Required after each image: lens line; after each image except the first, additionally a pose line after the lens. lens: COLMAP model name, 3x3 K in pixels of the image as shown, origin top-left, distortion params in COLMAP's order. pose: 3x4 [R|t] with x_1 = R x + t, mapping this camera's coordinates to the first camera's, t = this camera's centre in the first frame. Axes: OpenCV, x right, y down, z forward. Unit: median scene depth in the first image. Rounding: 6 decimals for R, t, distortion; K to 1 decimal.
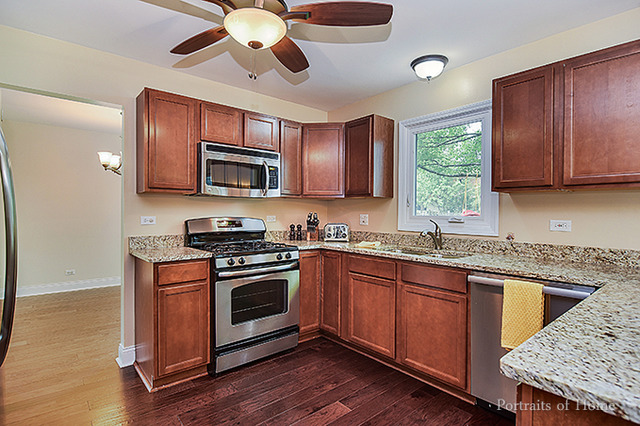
lens RADIAL K [[329.1, 0, 324.0], [0, 329.1, 211.8], [0, 0, 1]] dist [-0.003833, 0.000104]
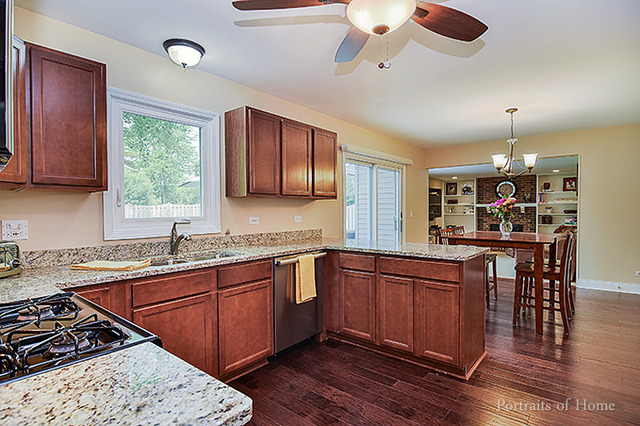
lens RADIAL K [[329.1, 0, 320.9], [0, 329.1, 212.5], [0, 0, 1]] dist [-0.003833, 0.000104]
pose [[-0.173104, -0.012444, 0.984825, -0.946950], [0.009032, 0.999858, 0.014221, -0.015570], [-0.984862, 0.011357, -0.172967, 1.161162]]
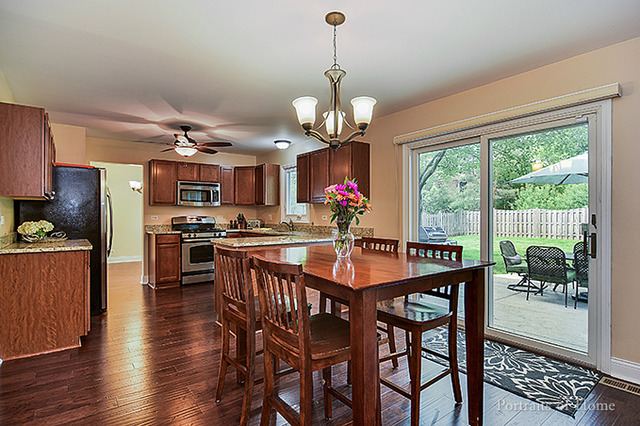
lens RADIAL K [[329.1, 0, 318.2], [0, 329.1, 212.5], [0, 0, 1]] dist [-0.003833, 0.000104]
pose [[0.998331, -0.004413, -0.057585, 0.588653], [0.003969, 0.999961, -0.007836, 0.014298], [0.057617, 0.007594, 0.998310, -0.967050]]
